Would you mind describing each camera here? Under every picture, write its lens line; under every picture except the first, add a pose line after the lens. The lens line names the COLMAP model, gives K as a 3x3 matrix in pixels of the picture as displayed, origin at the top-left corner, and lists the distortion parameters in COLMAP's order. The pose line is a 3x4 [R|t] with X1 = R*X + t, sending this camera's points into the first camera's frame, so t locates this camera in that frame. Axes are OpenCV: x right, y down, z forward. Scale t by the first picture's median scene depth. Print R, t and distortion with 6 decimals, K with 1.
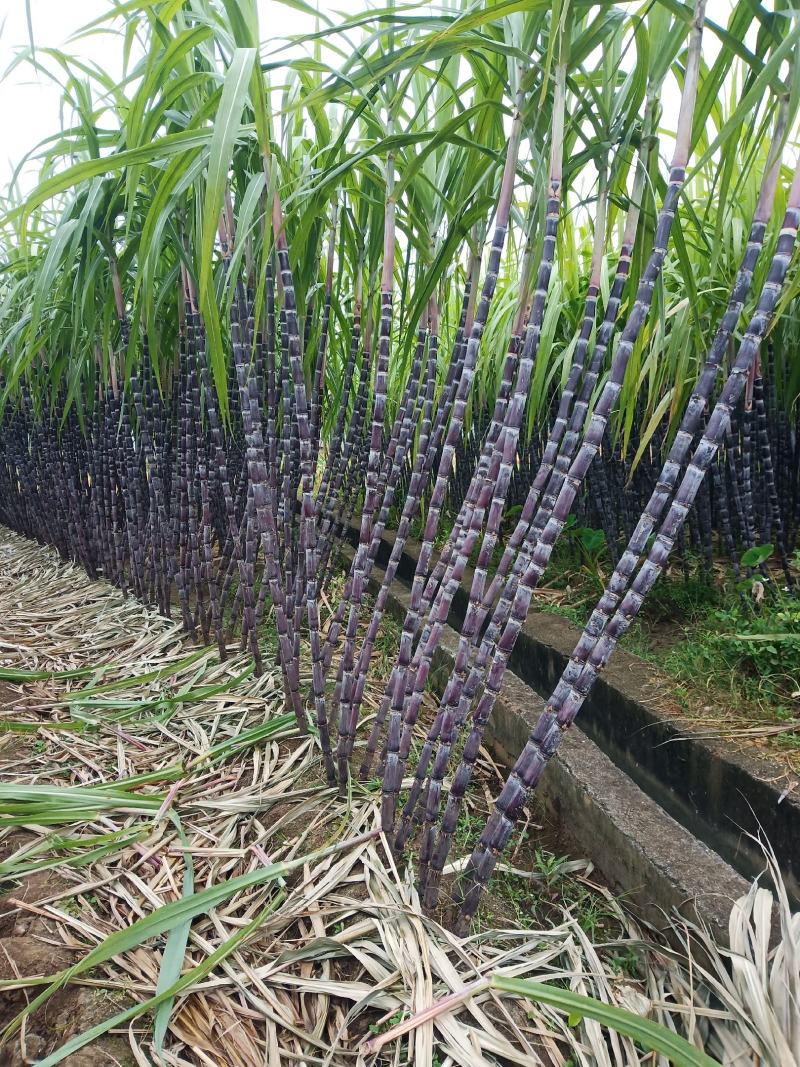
lens RADIAL K [[871.1, 0, 399.2], [0, 871.1, 538.2], [0, 0, 1]] dist [0.078907, -0.105518]
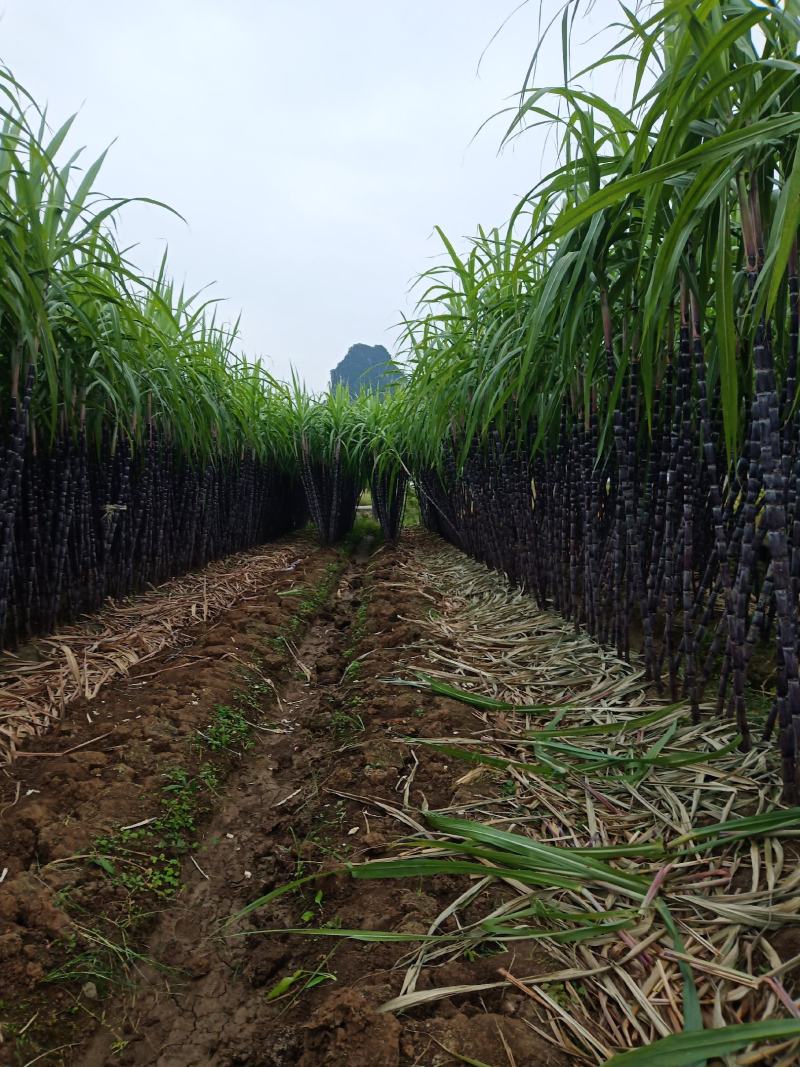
lens RADIAL K [[871.1, 0, 399.2], [0, 871.1, 538.2], [0, 0, 1]] dist [0.078907, -0.105518]
pose [[0.886505, 0.060599, -0.458734, -0.083306], [-0.076478, 0.996941, -0.016097, -0.012616], [0.456356, 0.049353, 0.888428, 0.064103]]
